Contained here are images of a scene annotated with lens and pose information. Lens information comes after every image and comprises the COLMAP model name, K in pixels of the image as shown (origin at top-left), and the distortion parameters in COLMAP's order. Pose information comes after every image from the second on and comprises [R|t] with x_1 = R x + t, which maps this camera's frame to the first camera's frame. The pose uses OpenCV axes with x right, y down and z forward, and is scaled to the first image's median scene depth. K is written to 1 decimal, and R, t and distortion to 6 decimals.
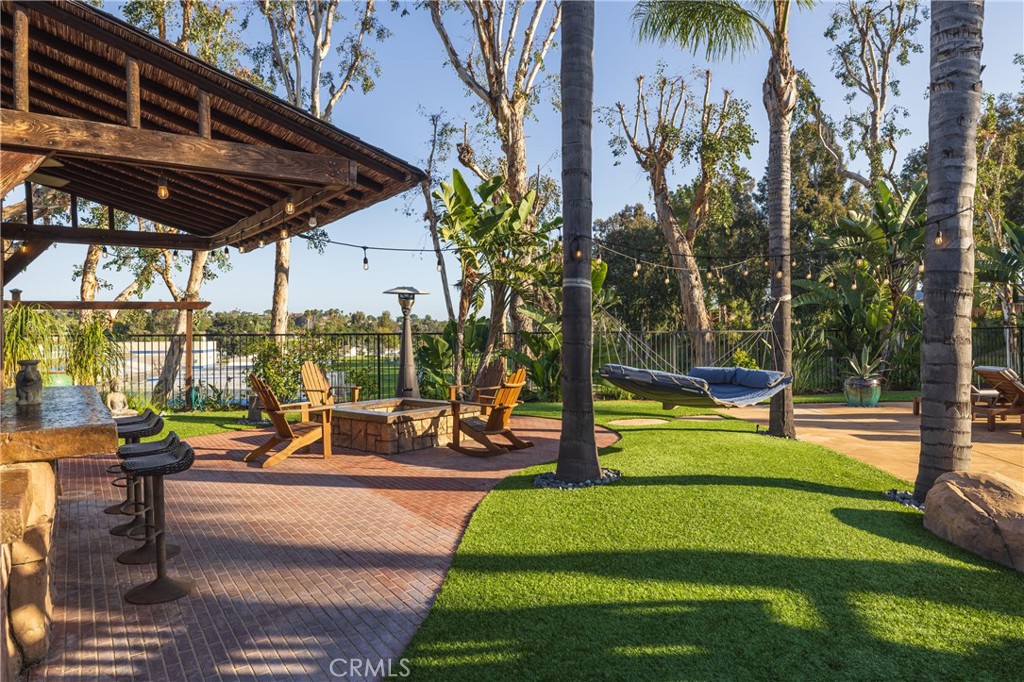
lens RADIAL K [[670.2, 0, 509.4], [0, 670.2, 335.3], [0, 0, 1]] dist [-0.000678, -0.000257]
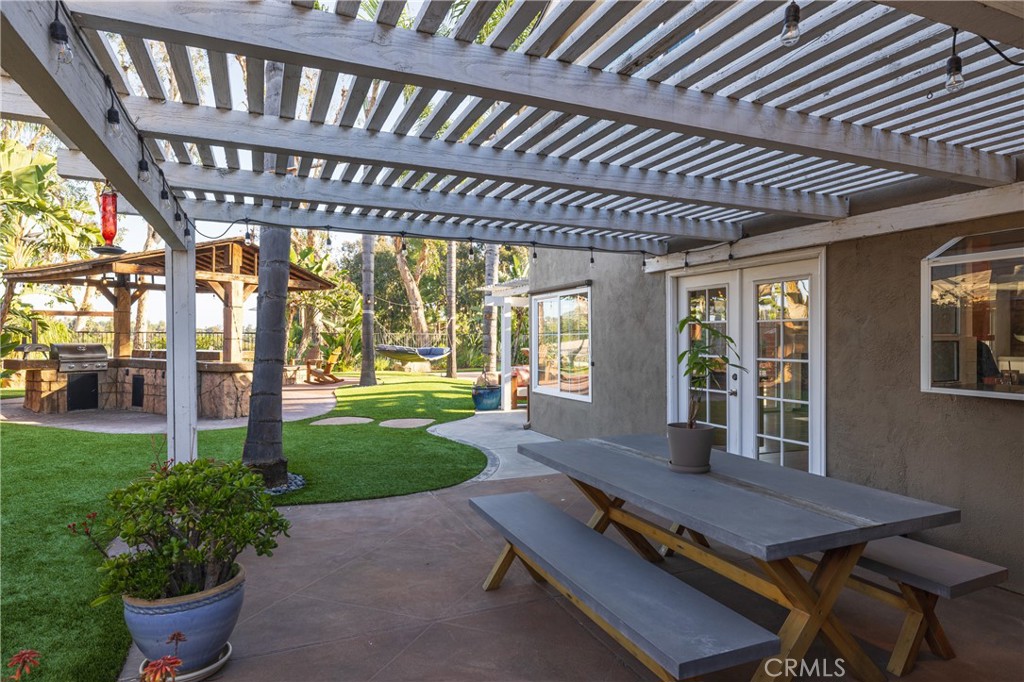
lens RADIAL K [[592.5, 0, 512.0], [0, 592.5, 341.0], [0, 0, 1]] dist [-0.000997, -0.000198]
pose [[0.917216, 0.005393, 0.398353, -0.177474], [-0.004621, 0.999985, -0.002898, 0.023264], [-0.398363, 0.000817, 0.917228, -0.783698]]
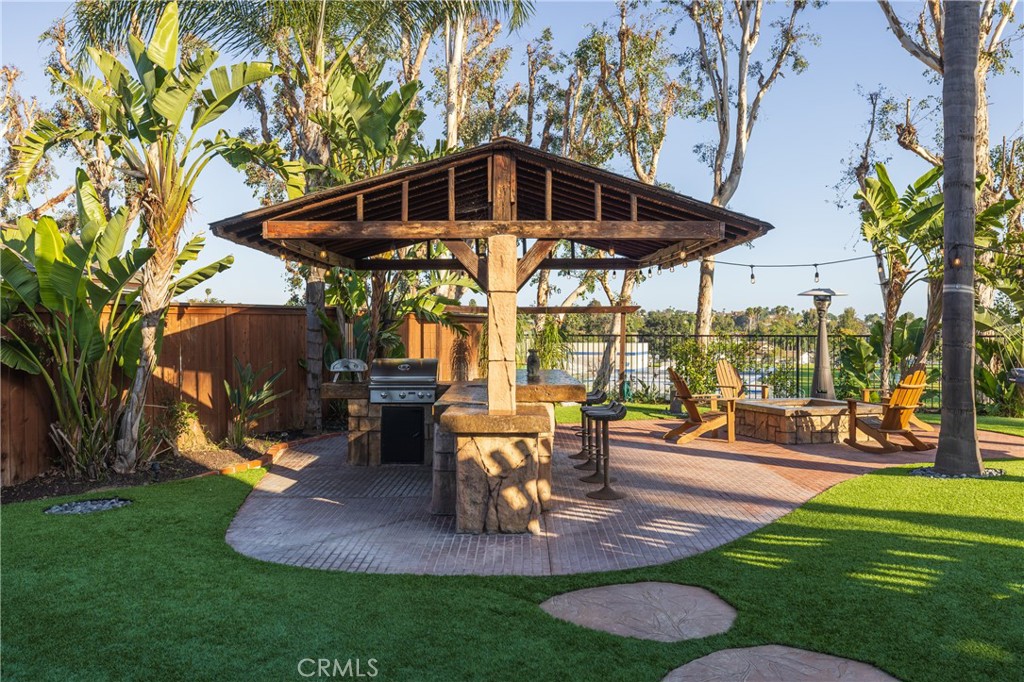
lens RADIAL K [[793.9, 0, 512.0], [0, 793.9, 341.0], [0, 0, 1]] dist [0.000971, 0.004036]
pose [[0.834817, 0.011398, -0.550409, 0.114321], [-0.008989, 0.999935, 0.007074, 0.001390], [0.550454, -0.000958, 0.834865, -0.243913]]
